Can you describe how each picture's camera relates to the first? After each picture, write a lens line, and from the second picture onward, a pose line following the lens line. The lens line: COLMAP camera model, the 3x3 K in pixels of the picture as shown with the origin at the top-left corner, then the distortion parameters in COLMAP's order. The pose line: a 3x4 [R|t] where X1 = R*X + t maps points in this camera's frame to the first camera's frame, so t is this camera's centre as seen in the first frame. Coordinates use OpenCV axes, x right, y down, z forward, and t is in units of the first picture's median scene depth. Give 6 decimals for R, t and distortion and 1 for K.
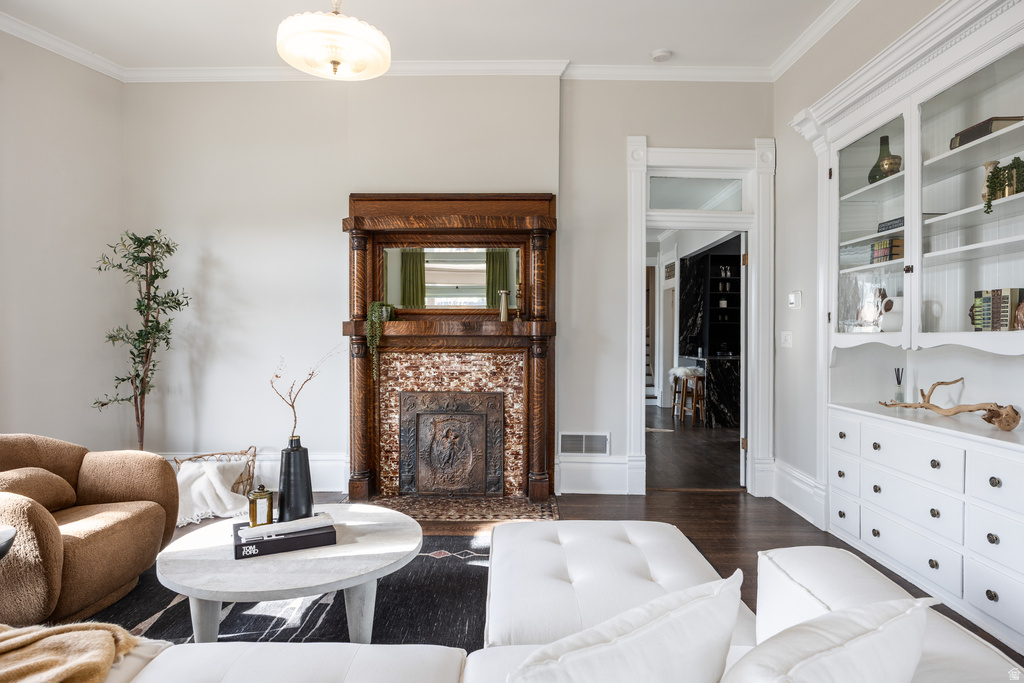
lens RADIAL K [[617.2, 0, 492.7], [0, 617.2, 340.5], [0, 0, 1]] dist [0.000169, -0.000852]
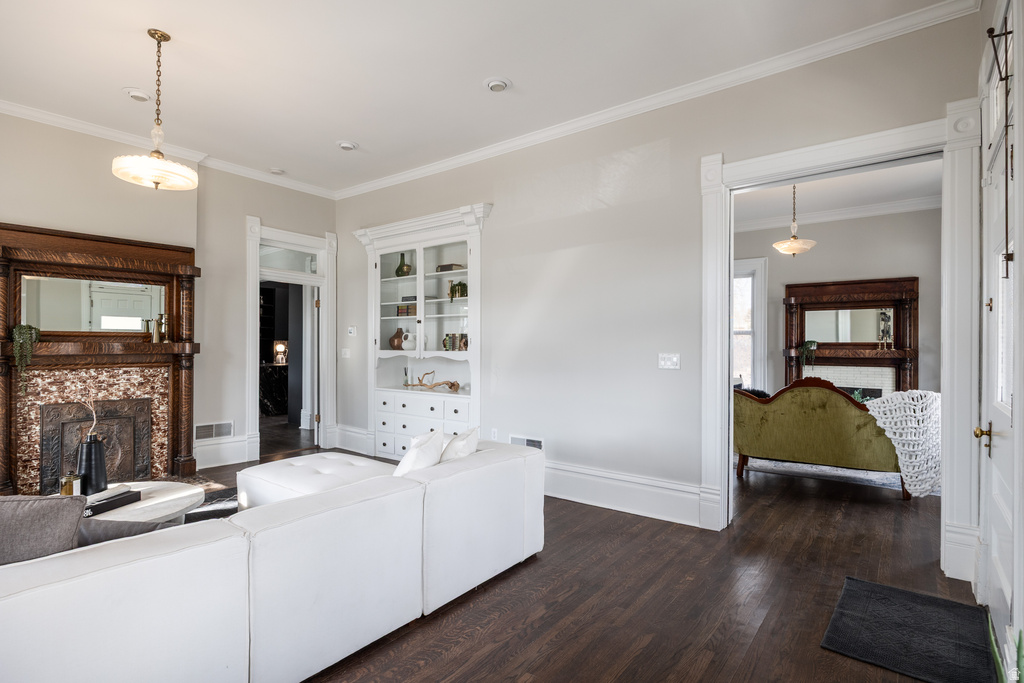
lens RADIAL K [[521.5, 0, 512.0], [0, 521.5, 341.5], [0, 0, 1]] dist [-0.000056, -0.000001]
pose [[0.617360, 0.002628, 0.786676, -0.368884], [0.007490, 0.999929, -0.009218, -0.017129], [-0.786645, 0.011583, 0.617297, -0.253655]]
